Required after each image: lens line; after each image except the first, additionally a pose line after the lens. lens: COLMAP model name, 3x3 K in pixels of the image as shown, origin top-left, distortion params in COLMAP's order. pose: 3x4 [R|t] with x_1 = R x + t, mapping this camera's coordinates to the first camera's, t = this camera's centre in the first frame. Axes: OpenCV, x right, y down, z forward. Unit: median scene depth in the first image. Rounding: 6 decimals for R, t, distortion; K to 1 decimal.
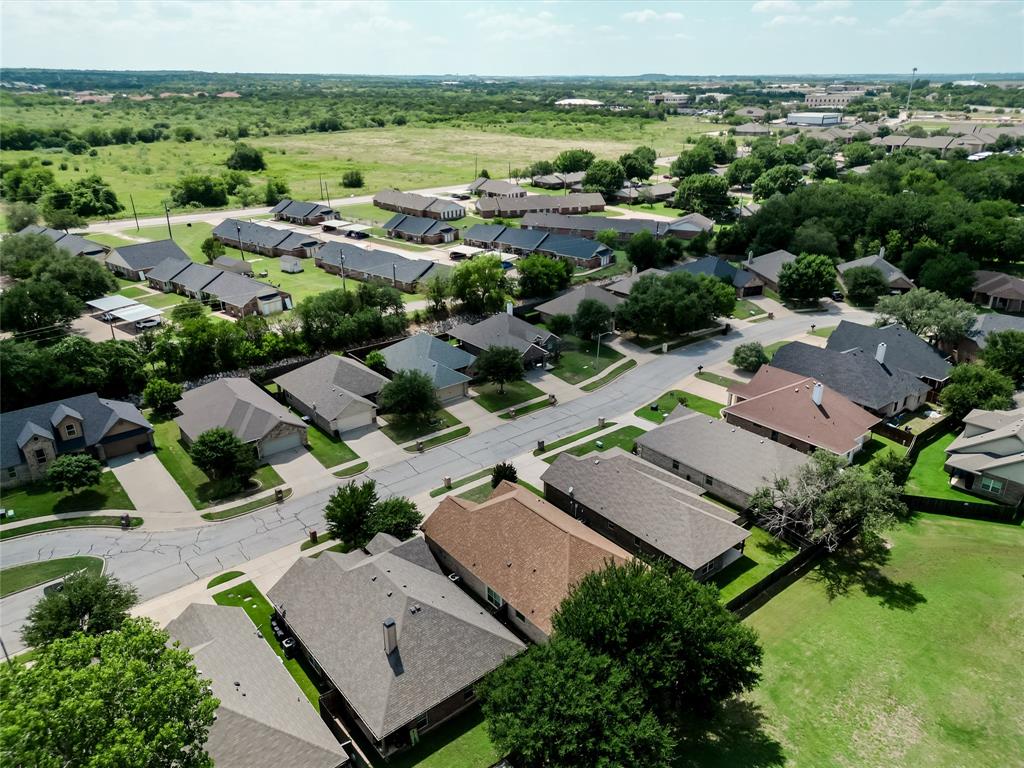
lens RADIAL K [[718.0, 0, 512.0], [0, 718.0, 384.0], [0, 0, 1]] dist [0.064587, -0.072898]
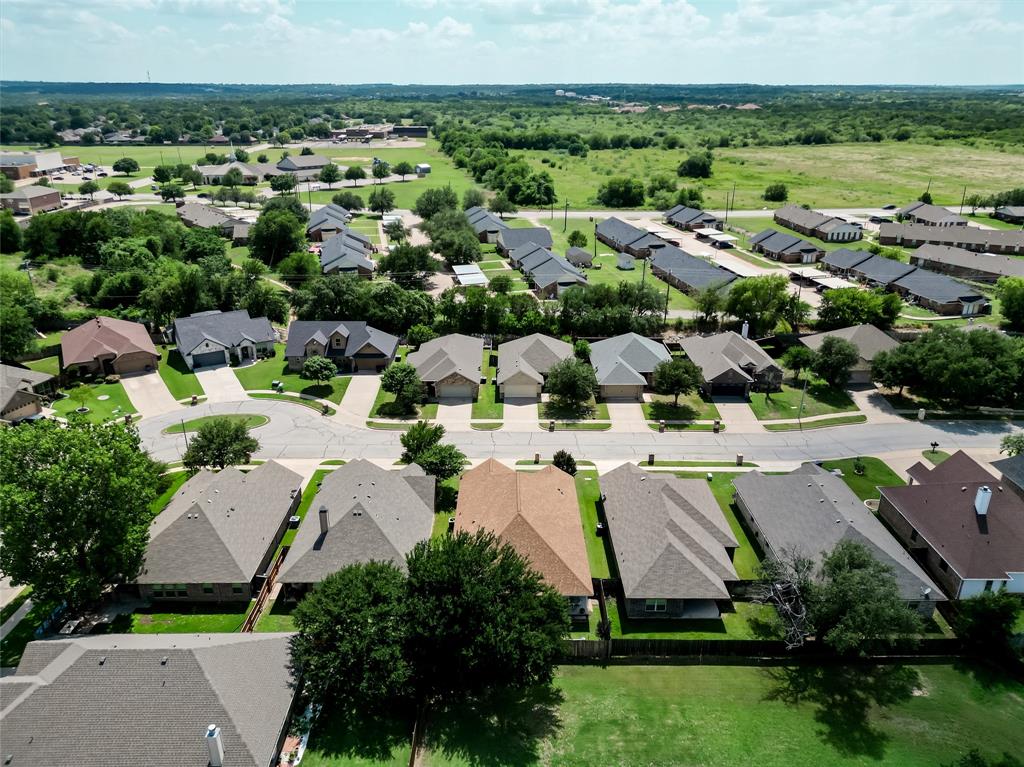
lens RADIAL K [[718.0, 0, 512.0], [0, 718.0, 383.5], [0, 0, 1]] dist [0.064587, -0.072898]
pose [[0.774737, 0.238370, -0.585629, 0.267481], [-0.246862, 0.966738, 0.066916, -0.019826], [0.582101, 0.092727, 0.807812, 0.043619]]
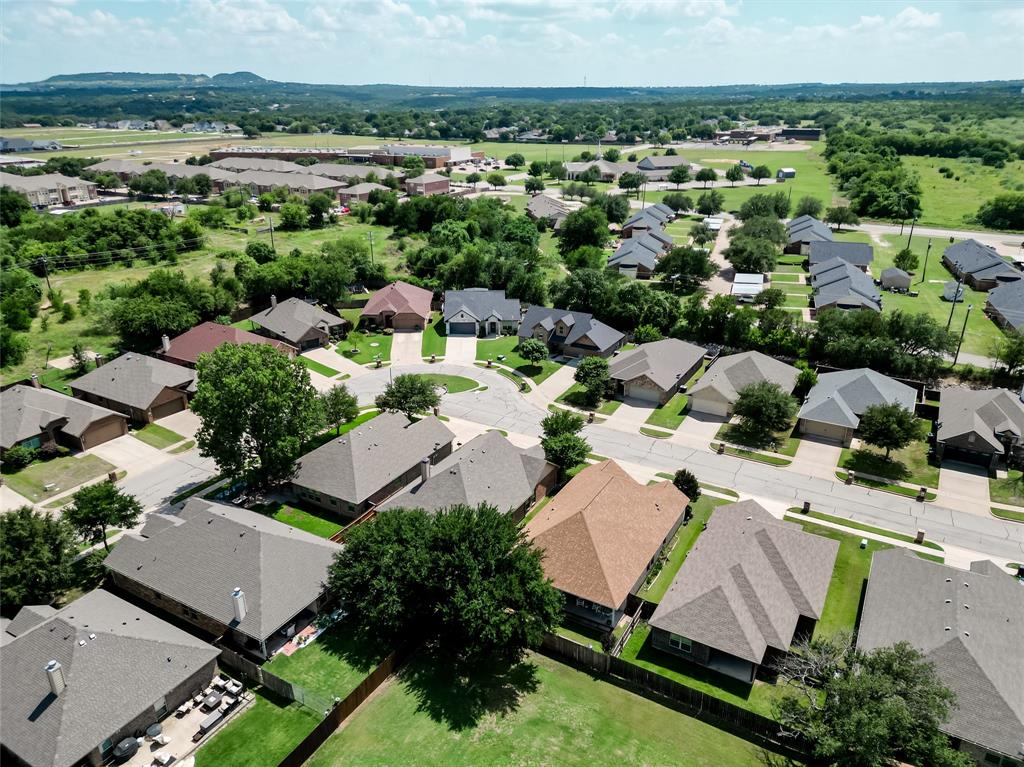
lens RADIAL K [[718.0, 0, 512.0], [0, 718.0, 383.5], [0, 0, 1]] dist [0.064587, -0.072898]
pose [[0.347135, 0.348648, -0.870599, 0.377132], [-0.360058, 0.906728, 0.219551, -0.068540], [0.865942, 0.237253, 0.440290, 0.156334]]
